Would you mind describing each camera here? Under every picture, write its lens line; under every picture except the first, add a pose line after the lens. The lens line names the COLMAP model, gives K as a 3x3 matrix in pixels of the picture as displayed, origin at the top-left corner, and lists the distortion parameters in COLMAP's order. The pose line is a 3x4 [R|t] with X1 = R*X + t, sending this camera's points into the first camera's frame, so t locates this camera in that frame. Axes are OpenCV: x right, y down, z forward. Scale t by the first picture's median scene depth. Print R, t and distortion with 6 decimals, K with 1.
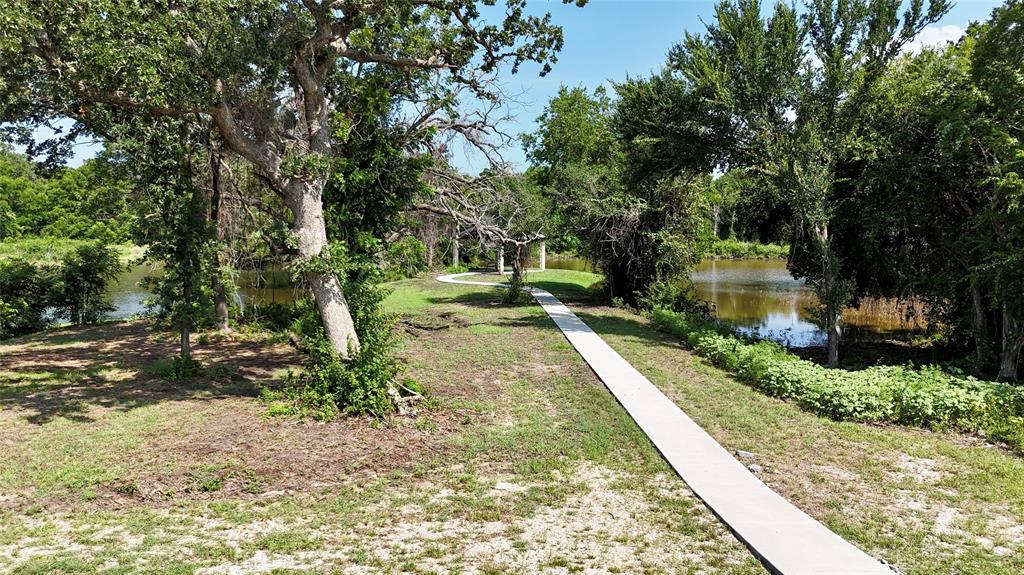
lens RADIAL K [[758.1, 0, 514.7], [0, 758.1, 288.1], [0, 0, 1]] dist [0.057320, -0.054045]
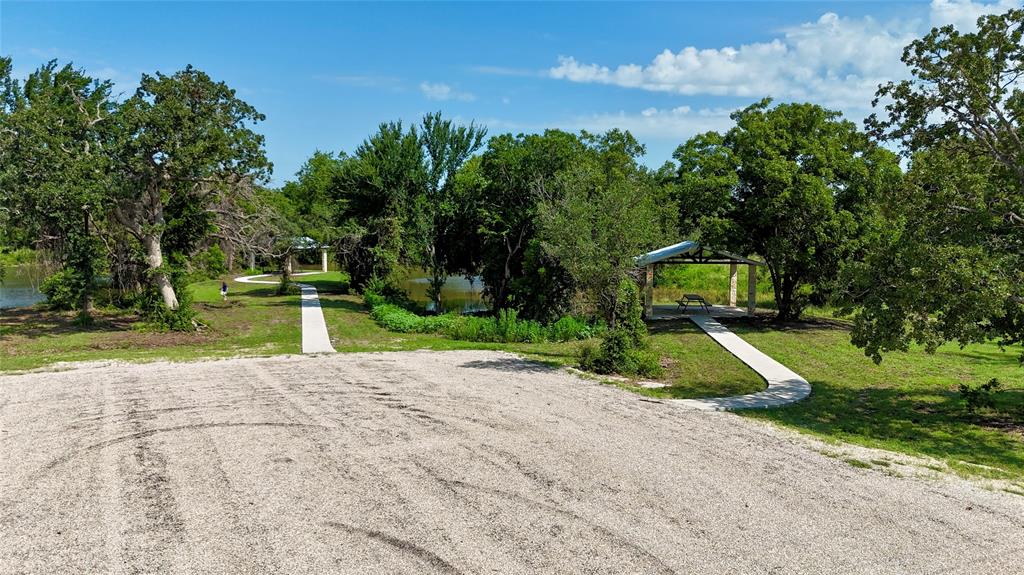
lens RADIAL K [[759.0, 0, 535.4], [0, 759.0, 286.6], [0, 0, 1]] dist [0.001494, 0.002084]
pose [[0.968065, -0.018020, 0.250051, 0.182901], [0.019034, 0.999817, -0.001636, 0.029244], [-0.249976, 0.006344, 0.968231, -1.017506]]
